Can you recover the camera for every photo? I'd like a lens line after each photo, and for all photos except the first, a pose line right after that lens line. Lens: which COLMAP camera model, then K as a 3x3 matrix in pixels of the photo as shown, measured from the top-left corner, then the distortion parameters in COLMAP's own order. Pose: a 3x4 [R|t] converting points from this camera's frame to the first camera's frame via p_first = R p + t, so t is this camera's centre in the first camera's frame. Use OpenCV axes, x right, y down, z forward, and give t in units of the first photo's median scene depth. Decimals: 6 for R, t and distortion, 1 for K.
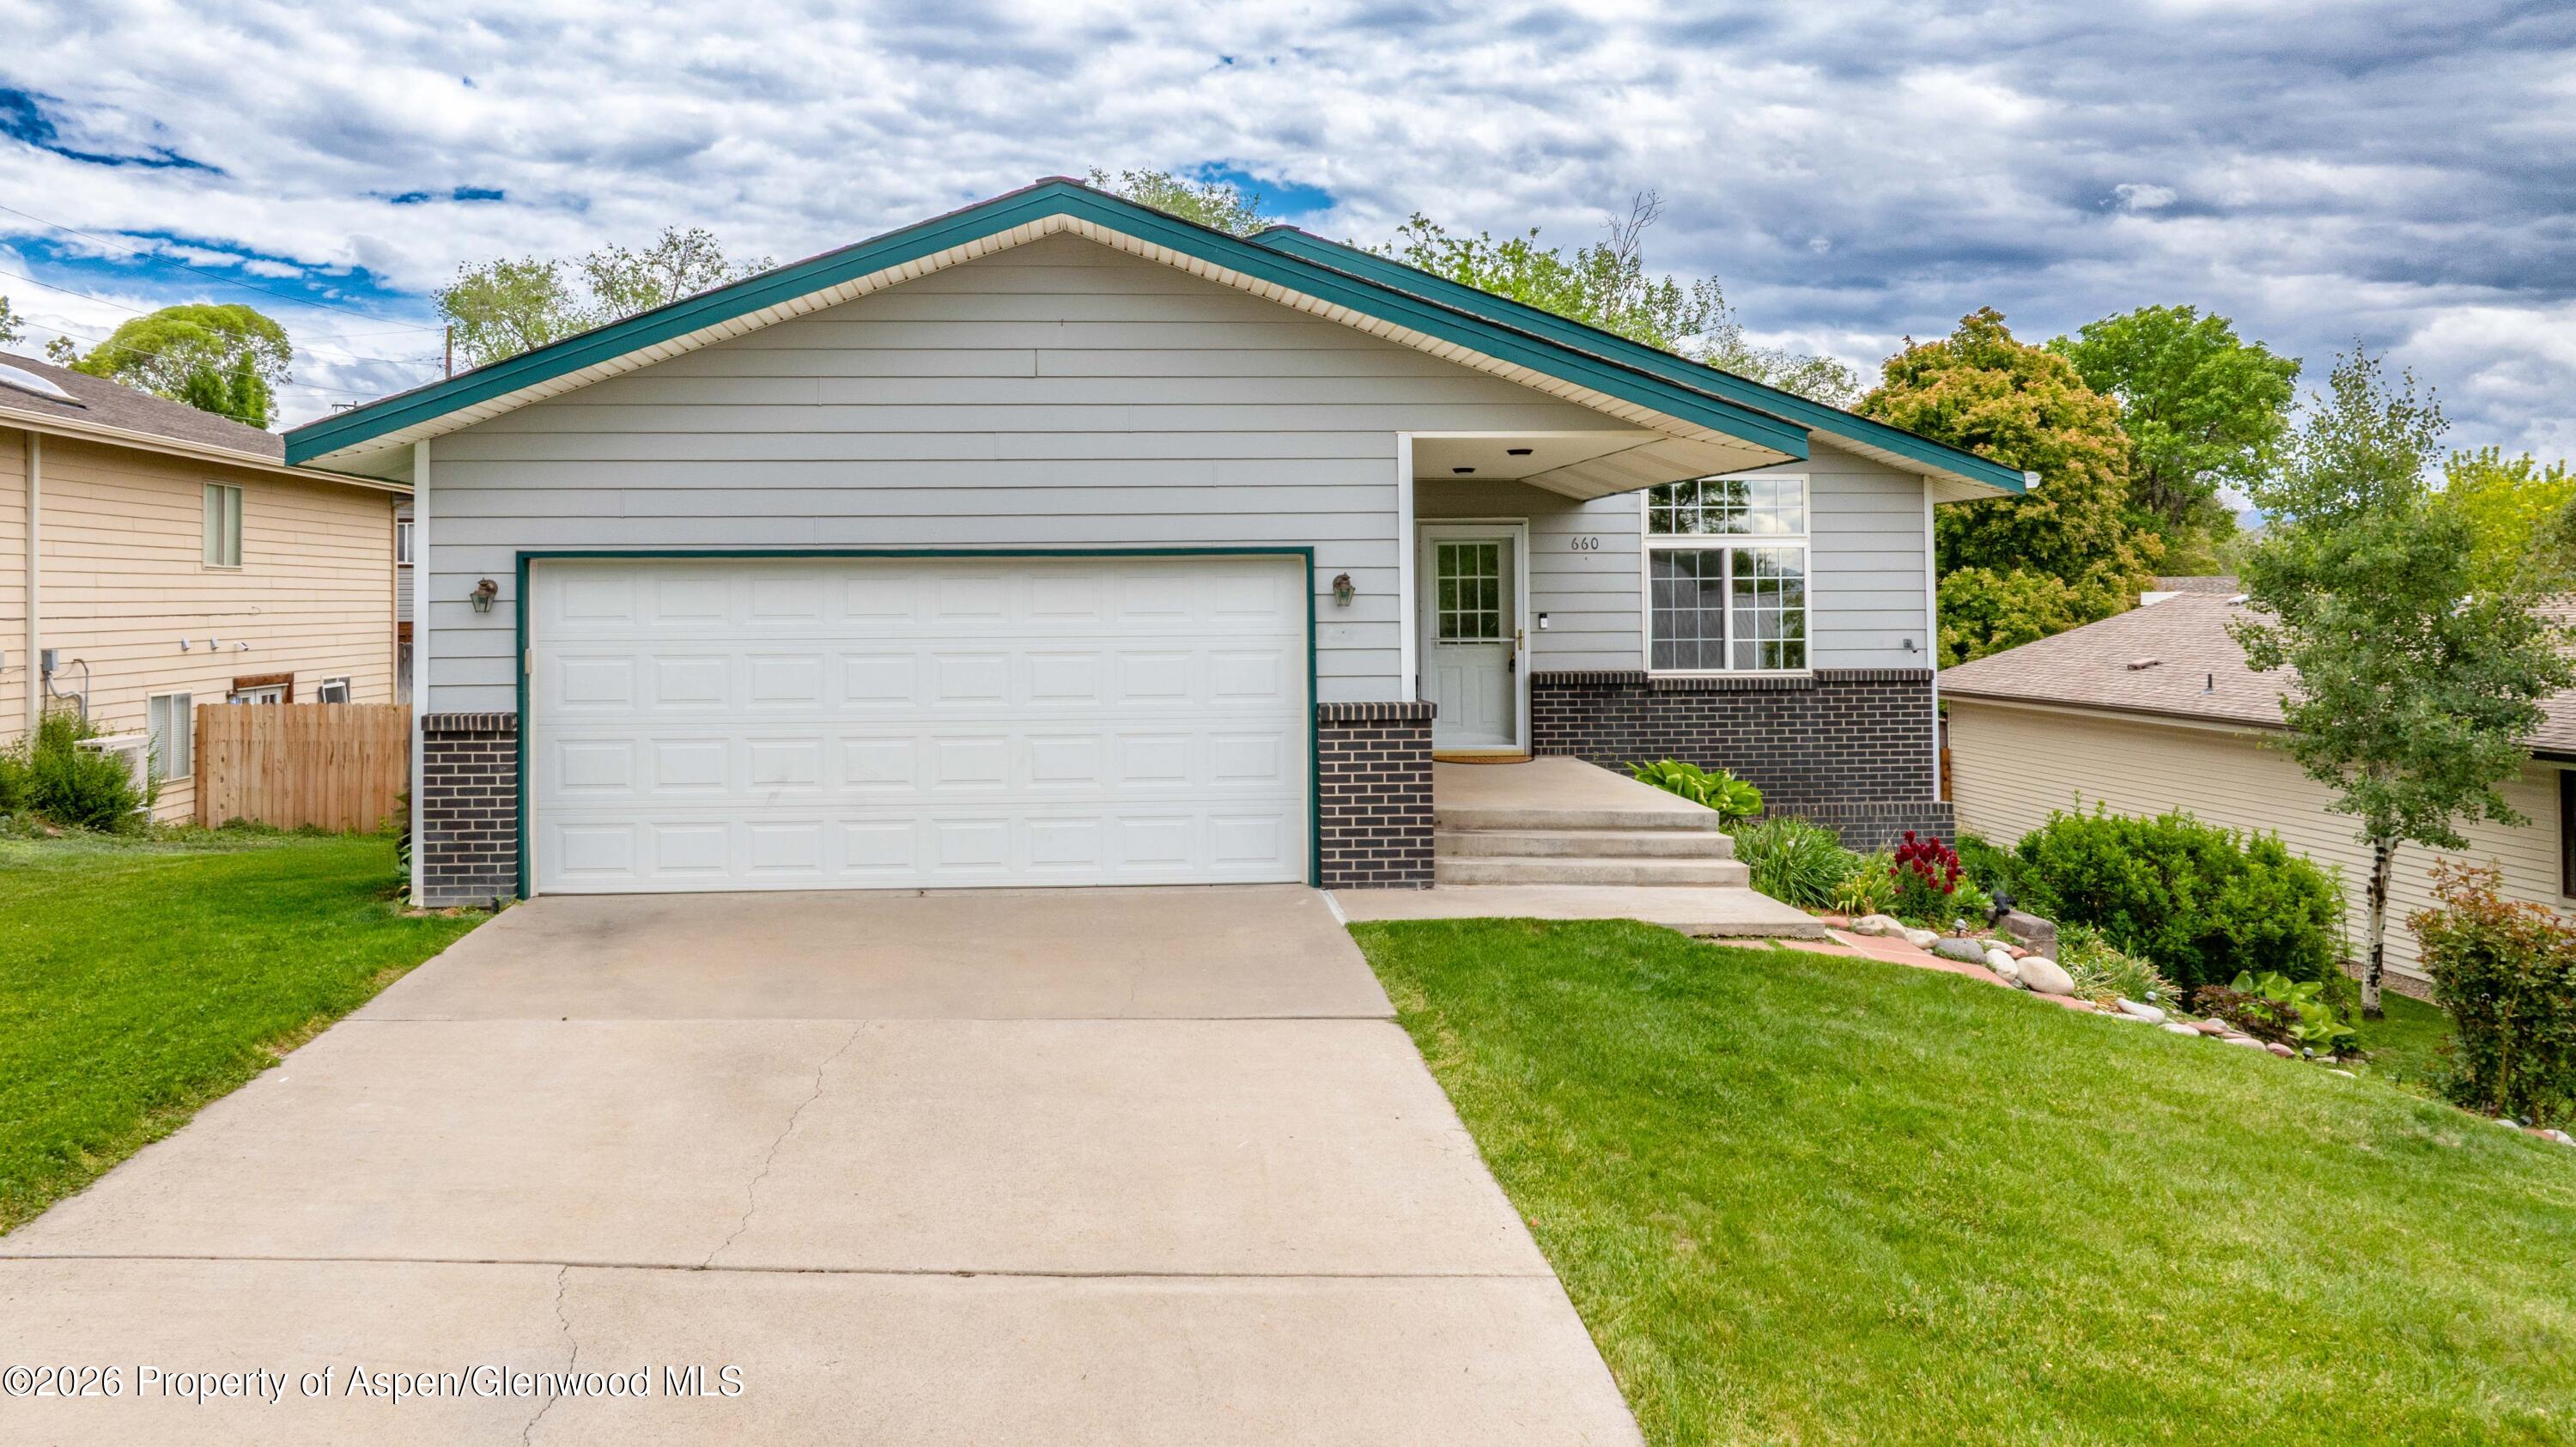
lens RADIAL K [[1917.1, 0, 1280.4], [0, 1917.1, 573.8], [0, 0, 1]] dist [-0.023925, 0.011237]
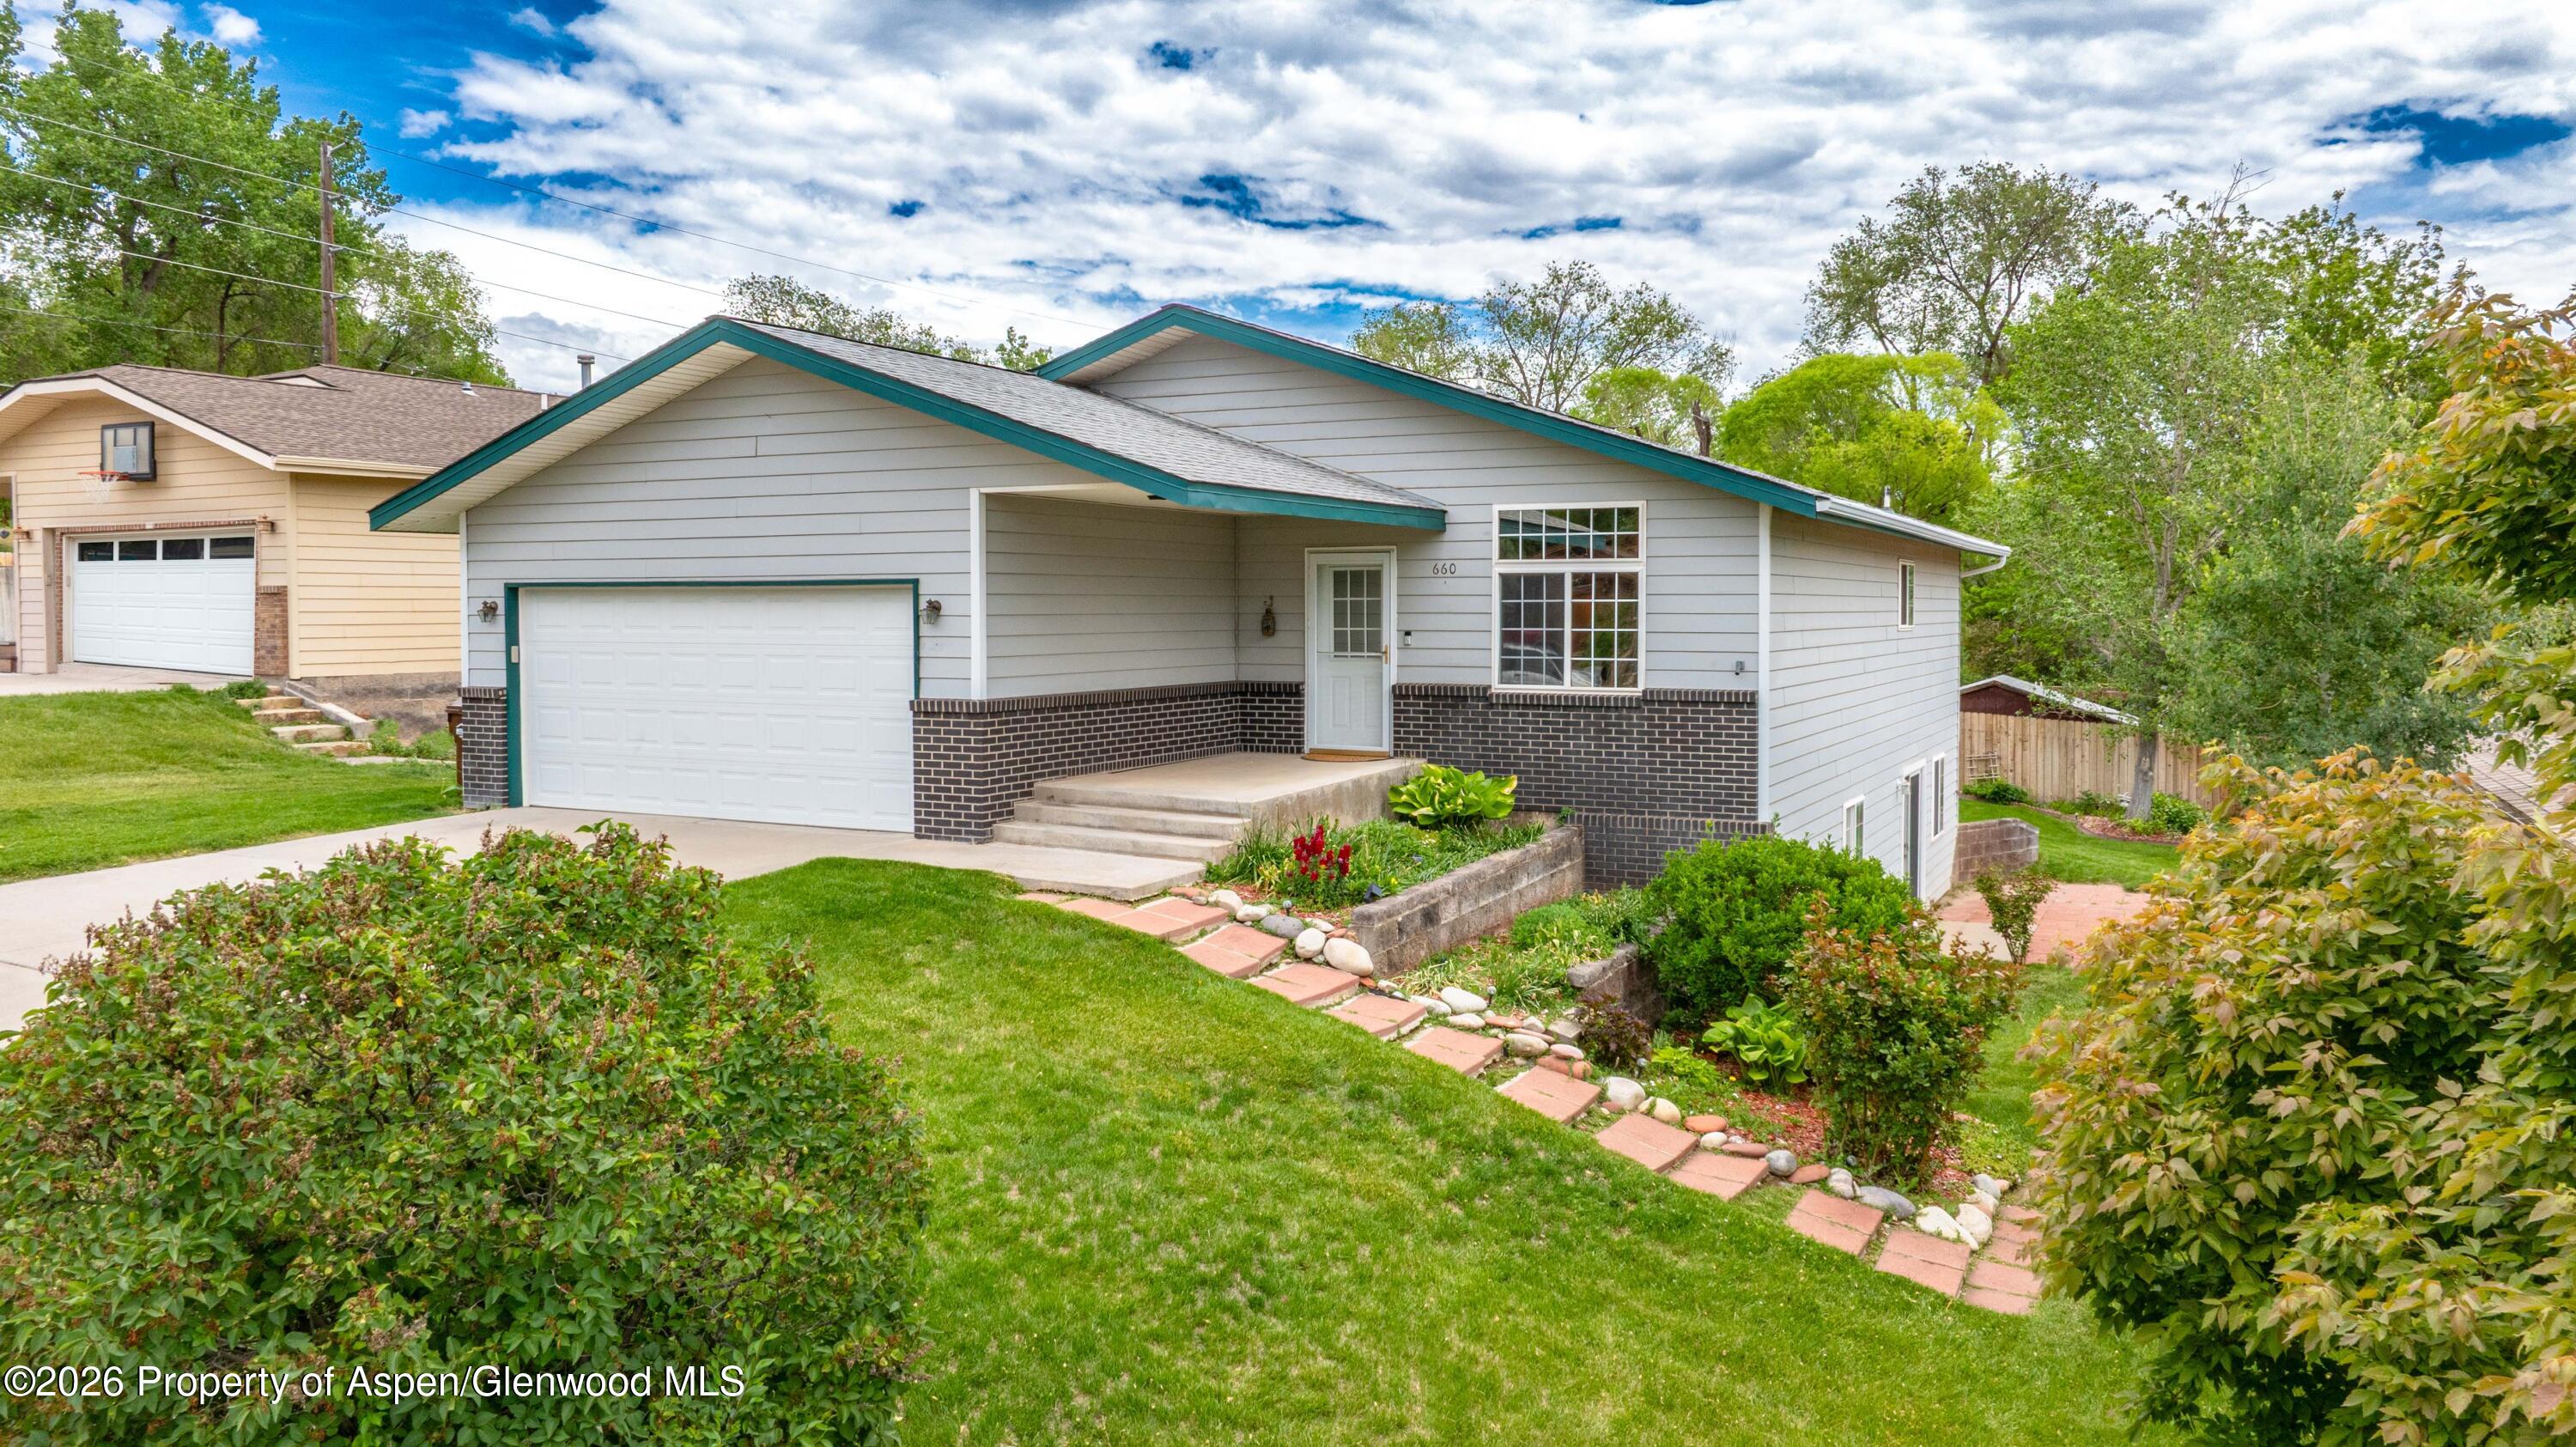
lens RADIAL K [[1917.1, 0, 1339.9], [0, 1917.1, 694.1], [0, 0, 1]] dist [-0.023925, 0.011237]
pose [[0.850161, 0.030942, -0.525613, 0.686467], [0.000768, 0.998198, 0.060006, -0.009781], [0.526523, -0.051419, 0.848605, 0.026782]]
